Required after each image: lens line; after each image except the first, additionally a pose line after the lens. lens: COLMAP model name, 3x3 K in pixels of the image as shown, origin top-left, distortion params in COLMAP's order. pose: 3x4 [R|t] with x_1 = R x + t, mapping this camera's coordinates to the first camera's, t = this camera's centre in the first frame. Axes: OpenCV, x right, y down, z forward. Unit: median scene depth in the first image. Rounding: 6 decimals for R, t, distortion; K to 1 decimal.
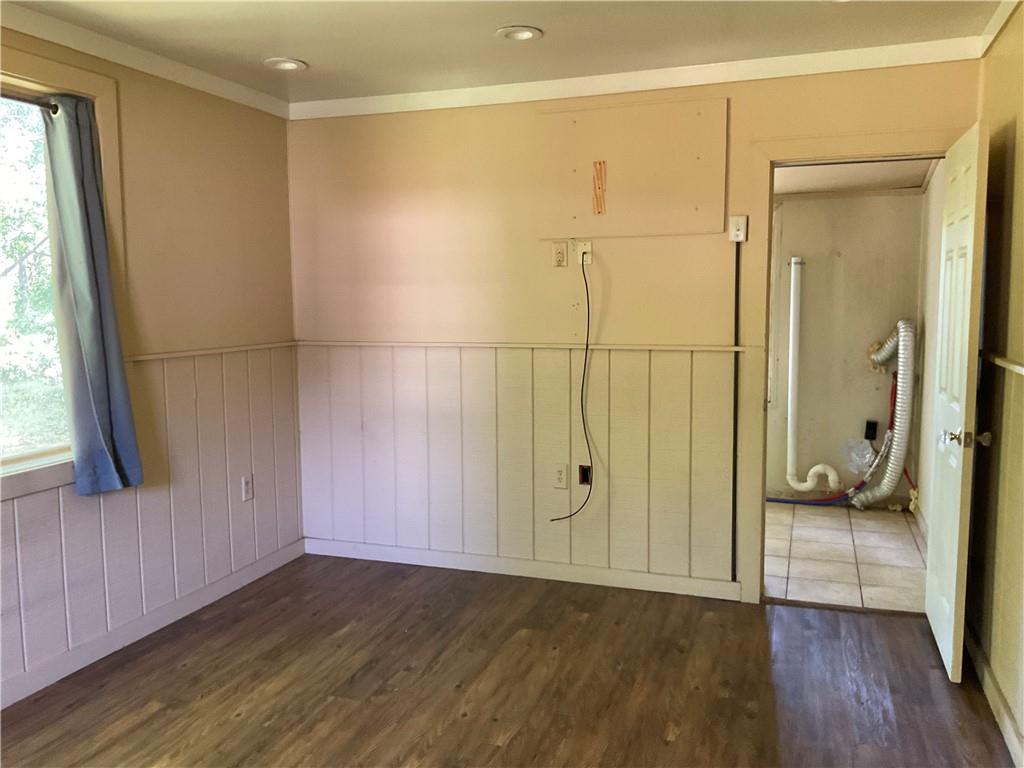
lens RADIAL K [[856.9, 0, 512.4], [0, 856.9, 384.3], [0, 0, 1]] dist [0.005921, 0.000413]
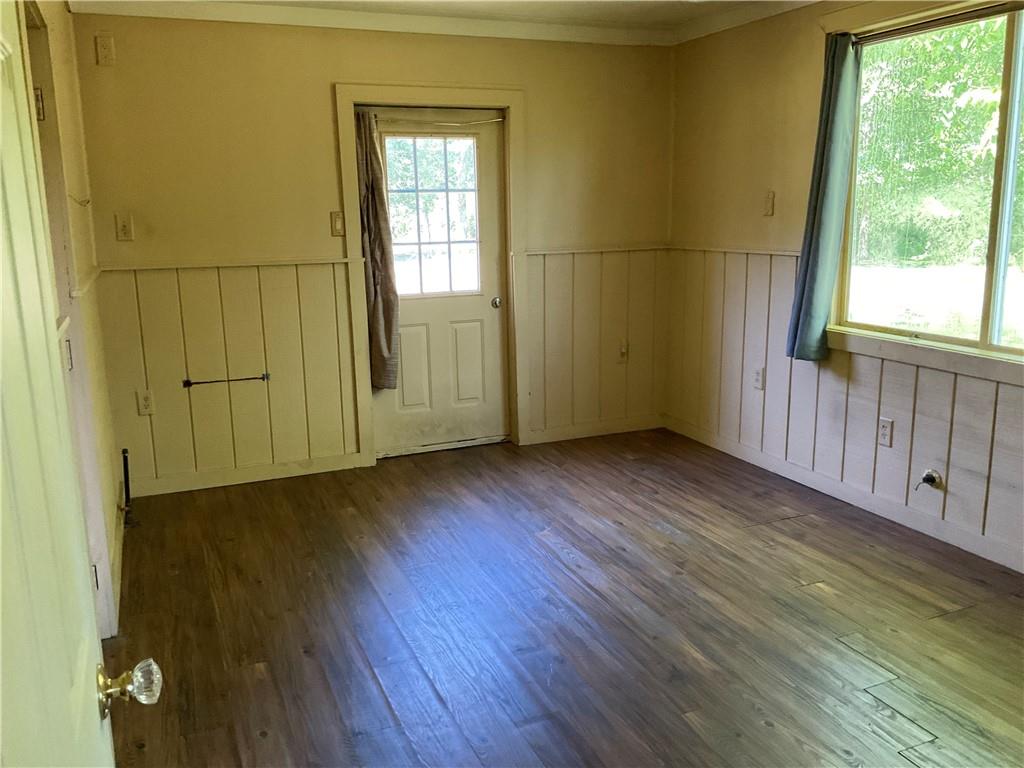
lens RADIAL K [[856.9, 0, 512.5], [0, 856.9, 383.6], [0, 0, 1]] dist [0.005921, 0.000413]
pose [[-0.736740, 0.164500, -0.655861, 0.653716], [-0.043745, 0.956329, 0.289001, -0.171784], [0.674759, 0.241609, -0.697370, 1.401995]]
